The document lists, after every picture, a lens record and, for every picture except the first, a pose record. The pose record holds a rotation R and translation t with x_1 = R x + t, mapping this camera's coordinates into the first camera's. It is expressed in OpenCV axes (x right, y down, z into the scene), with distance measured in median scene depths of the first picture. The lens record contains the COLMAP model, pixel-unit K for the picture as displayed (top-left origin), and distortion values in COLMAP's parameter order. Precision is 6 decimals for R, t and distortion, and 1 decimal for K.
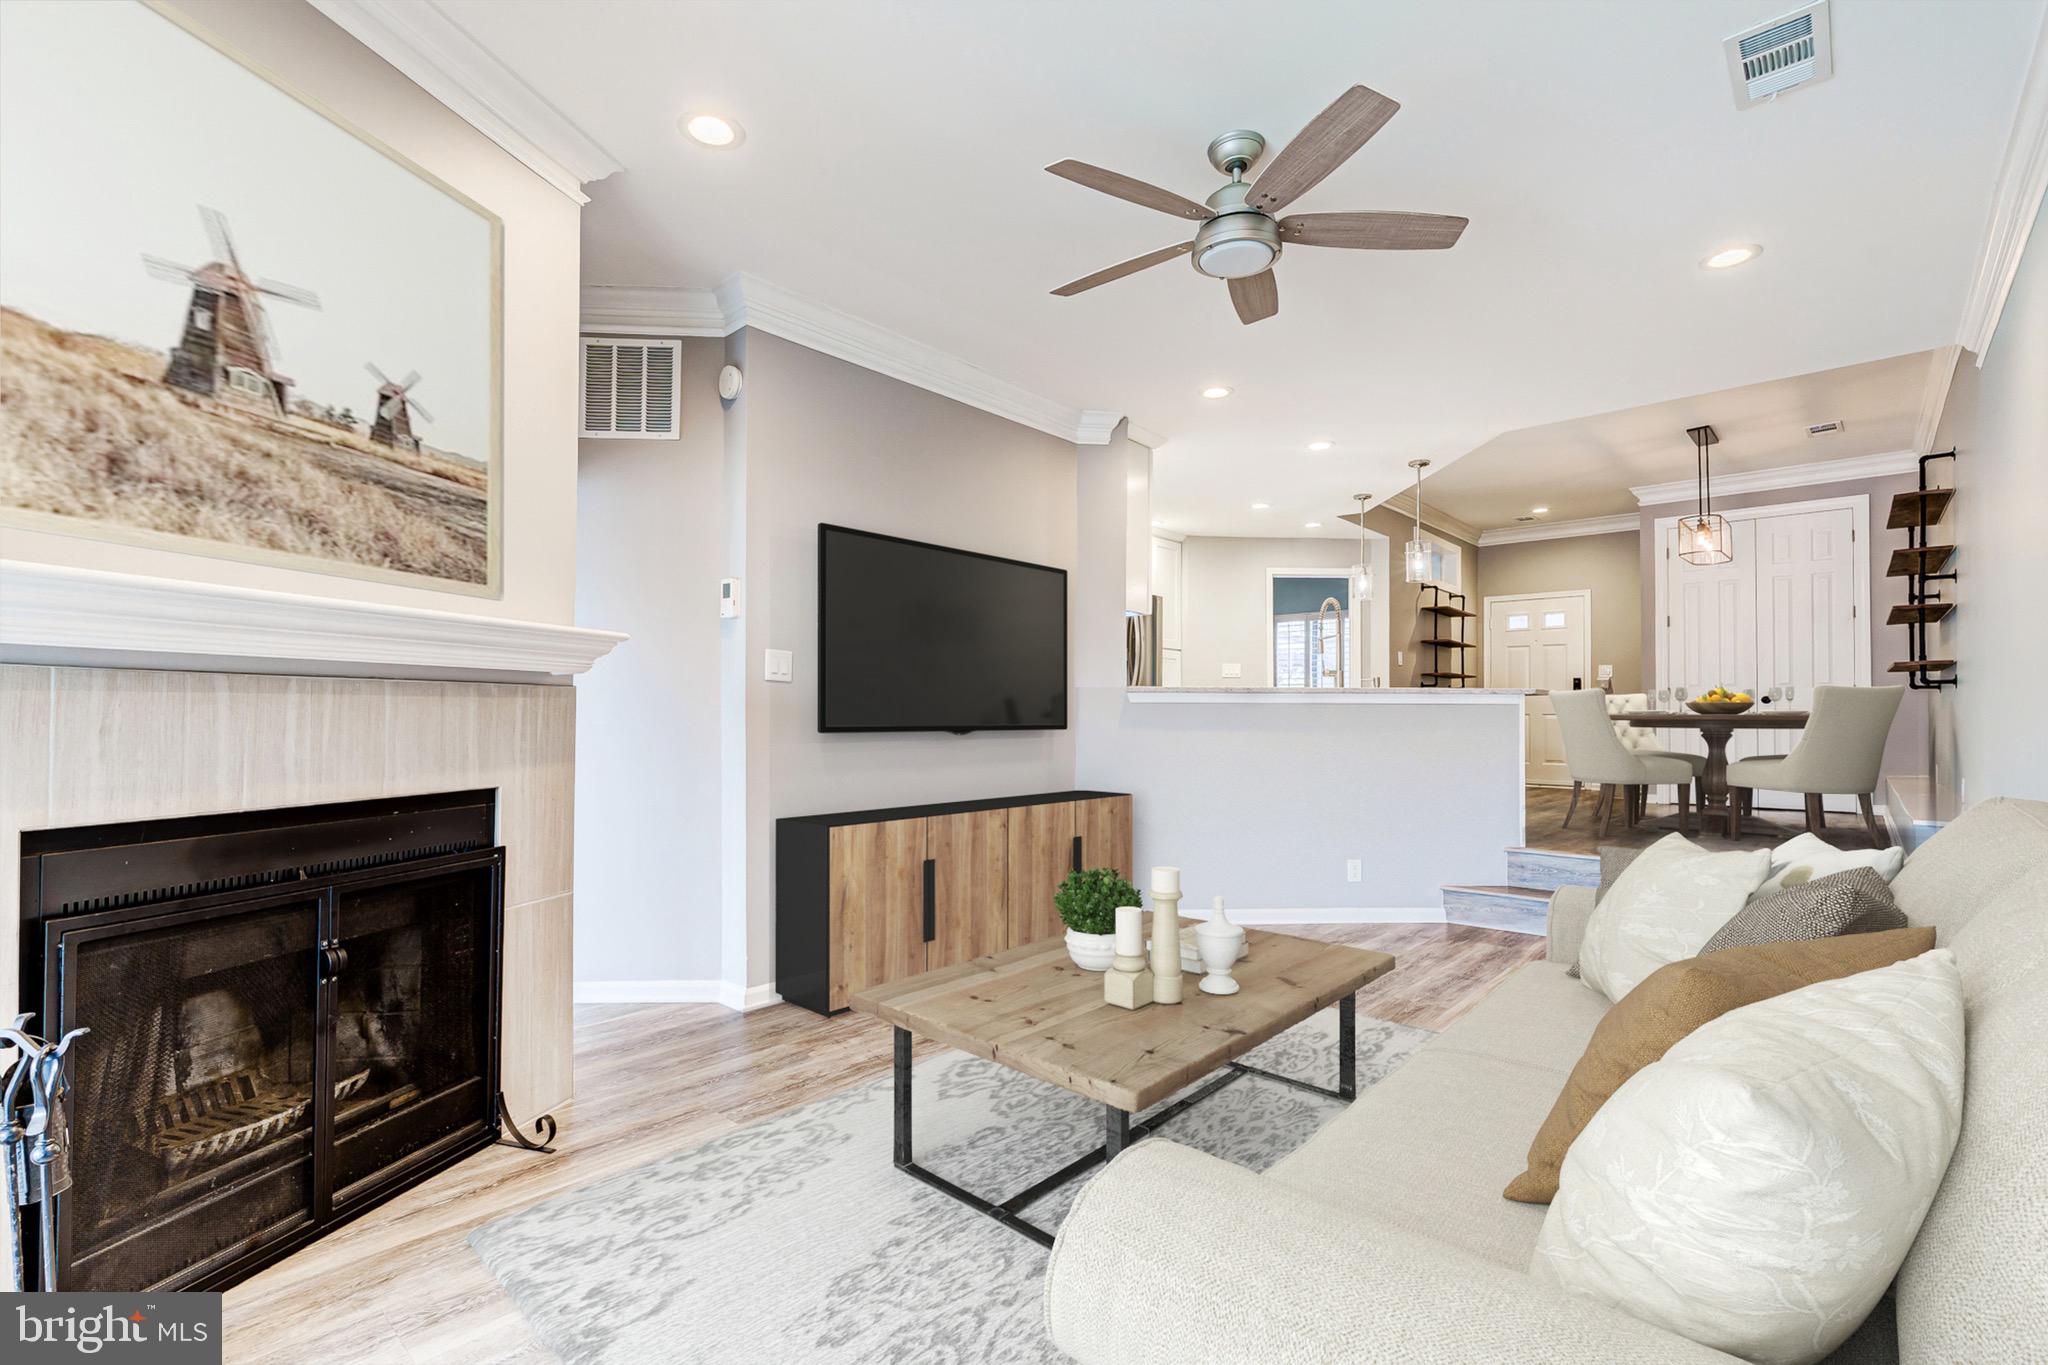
lens RADIAL K [[902.3, 0, 1020.4], [0, 902.3, 714.6], [0, 0, 1]] dist [0.000950, 0.000212]
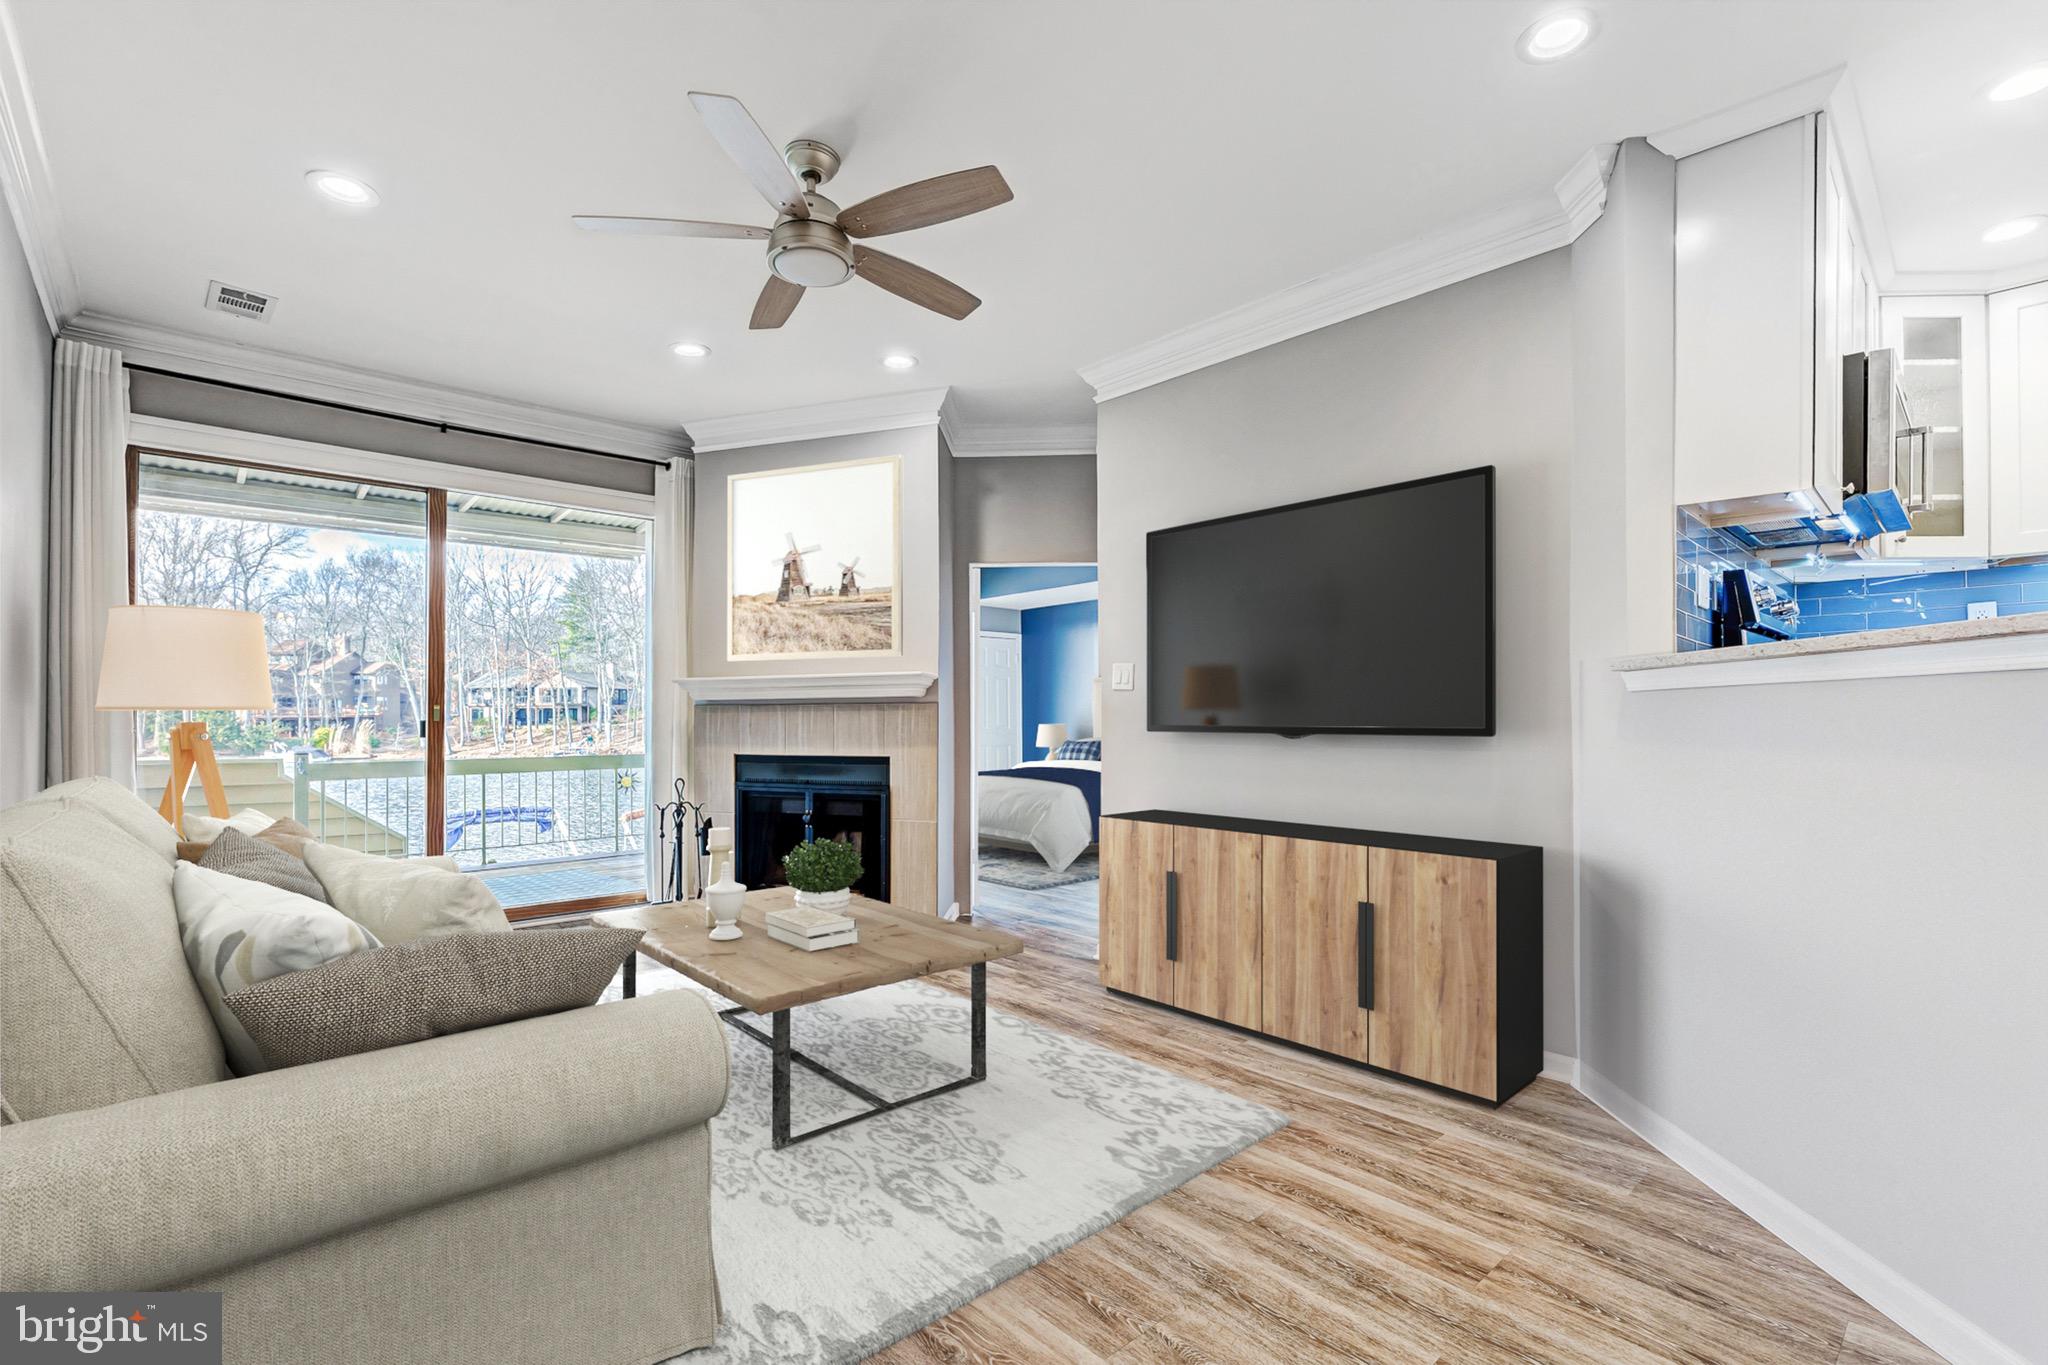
lens RADIAL K [[926.8, 0, 1024.0], [0, 926.8, 682.5], [0, 0, 1]] dist [0.000382, 0.000029]
pose [[-0.102487, -0.036828, -0.994052, 1.381636], [0.003753, 0.999293, -0.037409, 0.003757], [0.994727, -0.007564, -0.102276, 1.513394]]
